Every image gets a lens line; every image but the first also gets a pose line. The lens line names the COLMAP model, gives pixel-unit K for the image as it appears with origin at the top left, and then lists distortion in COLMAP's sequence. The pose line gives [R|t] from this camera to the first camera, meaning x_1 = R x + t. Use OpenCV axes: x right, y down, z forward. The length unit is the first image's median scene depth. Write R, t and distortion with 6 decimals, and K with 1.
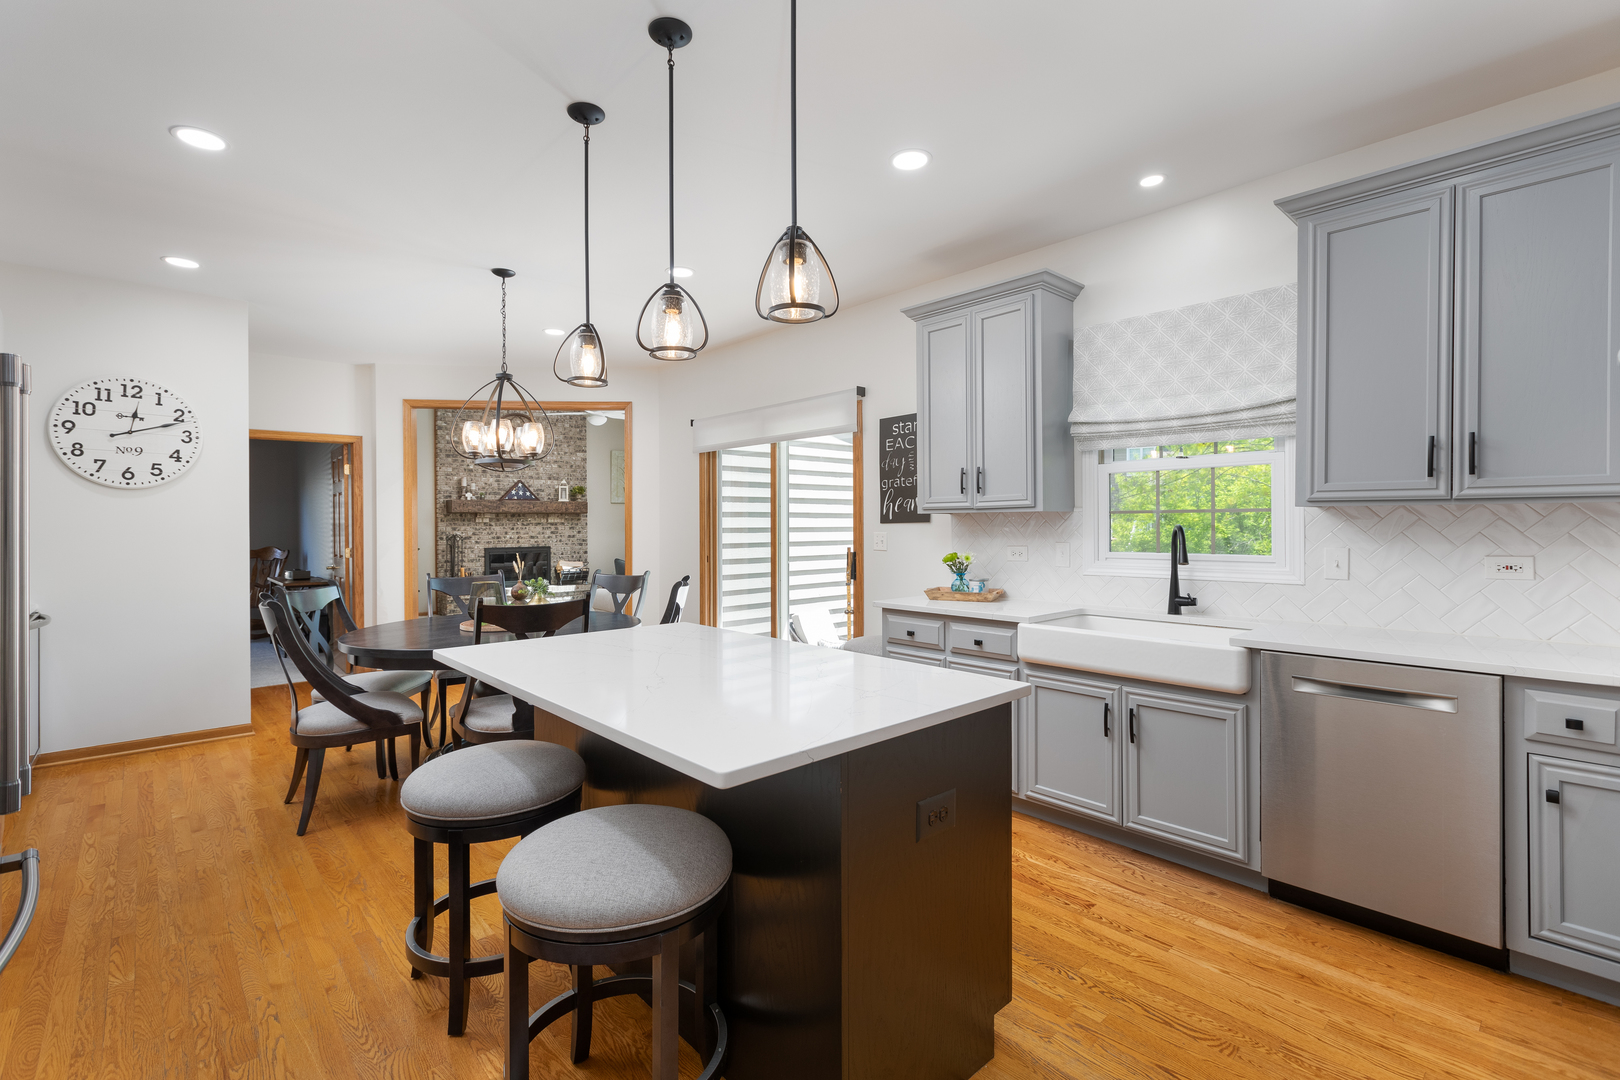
lens RADIAL K [[730.5, 0, 808.5], [0, 730.5, 525.9], [0, 0, 1]] dist [-0.003485, 0.000581]
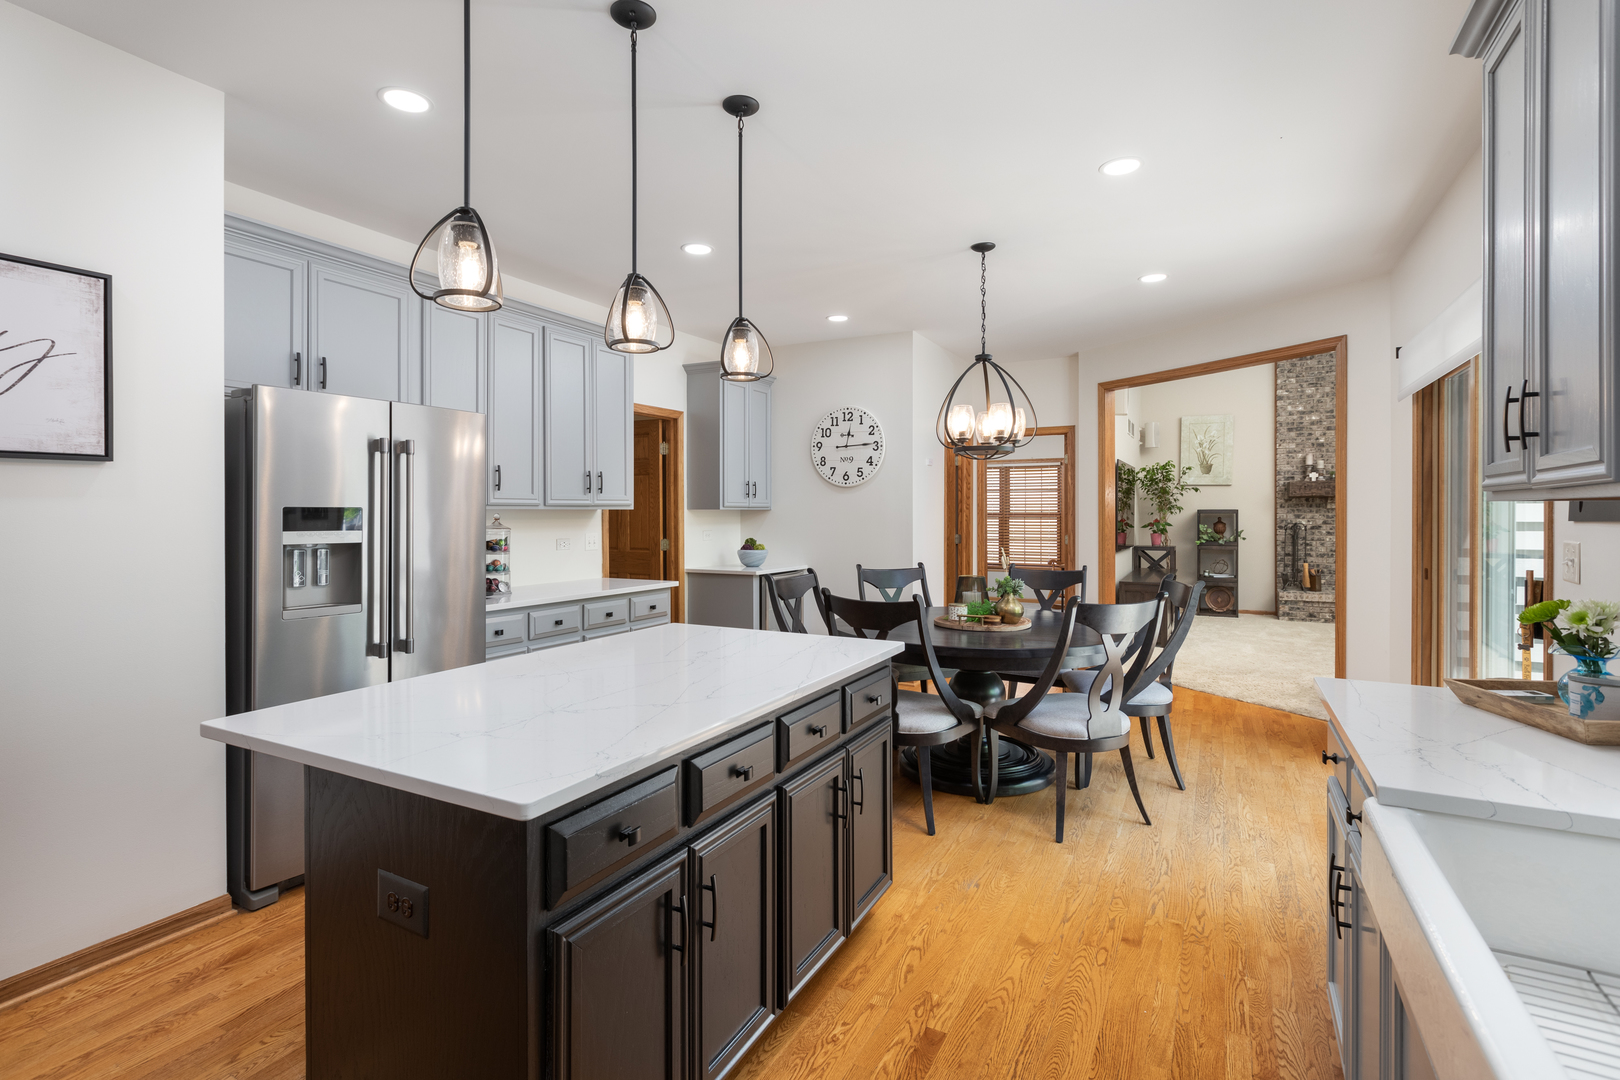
lens RADIAL K [[754.6, 0, 789.2], [0, 754.6, 512.1], [0, 0, 1]] dist [0.001833, 0.000078]
pose [[0.309542, 0.008755, -0.950846, 0.160921], [-0.003336, 0.999961, 0.008121, -0.005784], [0.950880, 0.000659, 0.309559, 0.180478]]
